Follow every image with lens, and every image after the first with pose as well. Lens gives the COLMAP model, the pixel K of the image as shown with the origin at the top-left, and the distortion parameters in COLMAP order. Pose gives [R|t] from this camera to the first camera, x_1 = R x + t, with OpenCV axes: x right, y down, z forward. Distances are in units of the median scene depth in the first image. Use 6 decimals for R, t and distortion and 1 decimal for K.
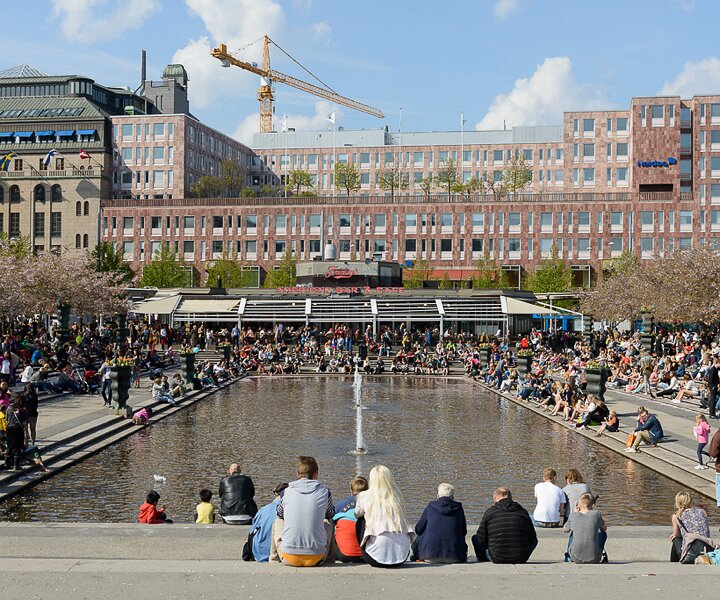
lens RADIAL K [[1152.7, 0, 360.0], [0, 1152.7, 300.0], [0, 0, 1]] dist [-0.028769, 0.056294]
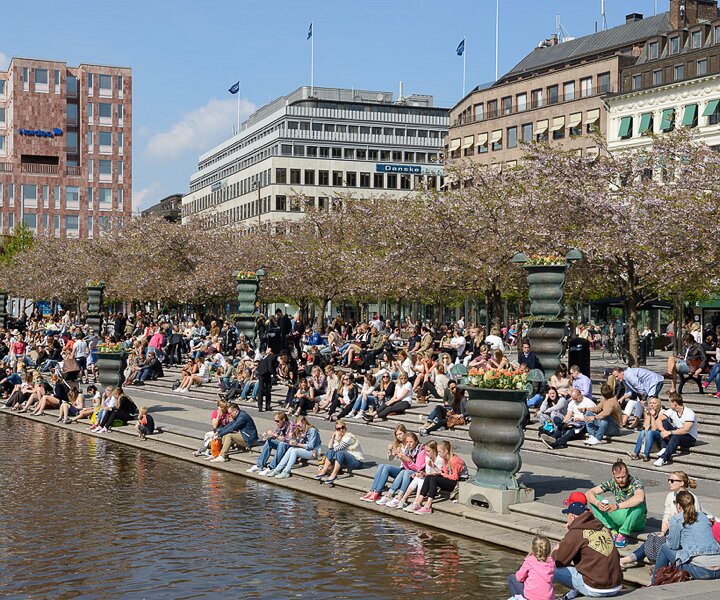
lens RADIAL K [[1159.7, 0, 360.0], [0, 1159.7, 300.0], [0, 0, 1]] dist [0.121580, 0.084507]
pose [[0.851381, 0.004910, 0.524525, -0.016541], [-0.010829, 0.999908, 0.008217, 0.004326], [-0.524436, -0.012676, 0.851355, 0.065140]]
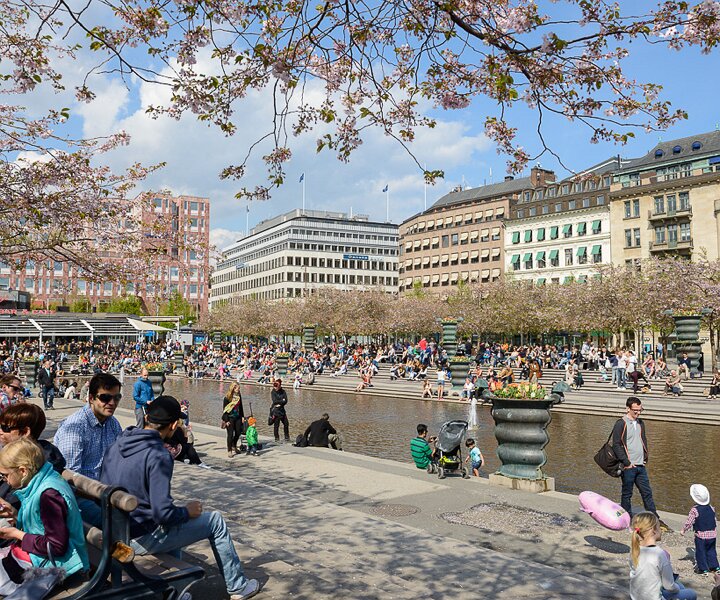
lens RADIAL K [[698.1, 0, 360.0], [0, 698.1, 300.0], [0, 0, 1]] dist [-0.033982, 0.023773]
pose [[0.774185, 0.029903, 0.632253, -0.123278], [-0.005641, 0.999170, -0.040349, 0.004587], [-0.632935, 0.027671, 0.773711, 0.100021]]
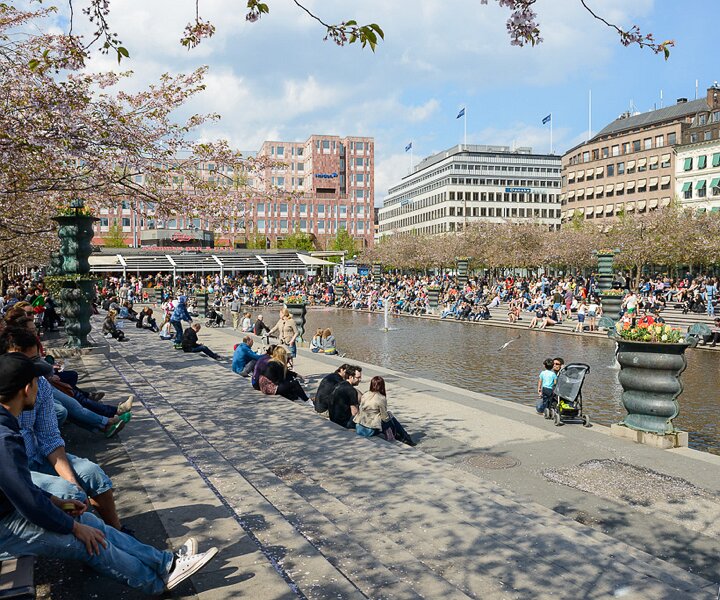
lens RADIAL K [[663.9, 0, 360.0], [0, 663.9, 300.0], [0, 0, 1]] dist [-0.038634, -0.000479]
pose [[0.904576, -0.027497, 0.425425, -0.111755], [0.002868, 0.998288, 0.058426, 0.004515], [-0.426303, -0.051630, 0.903106, 0.103791]]
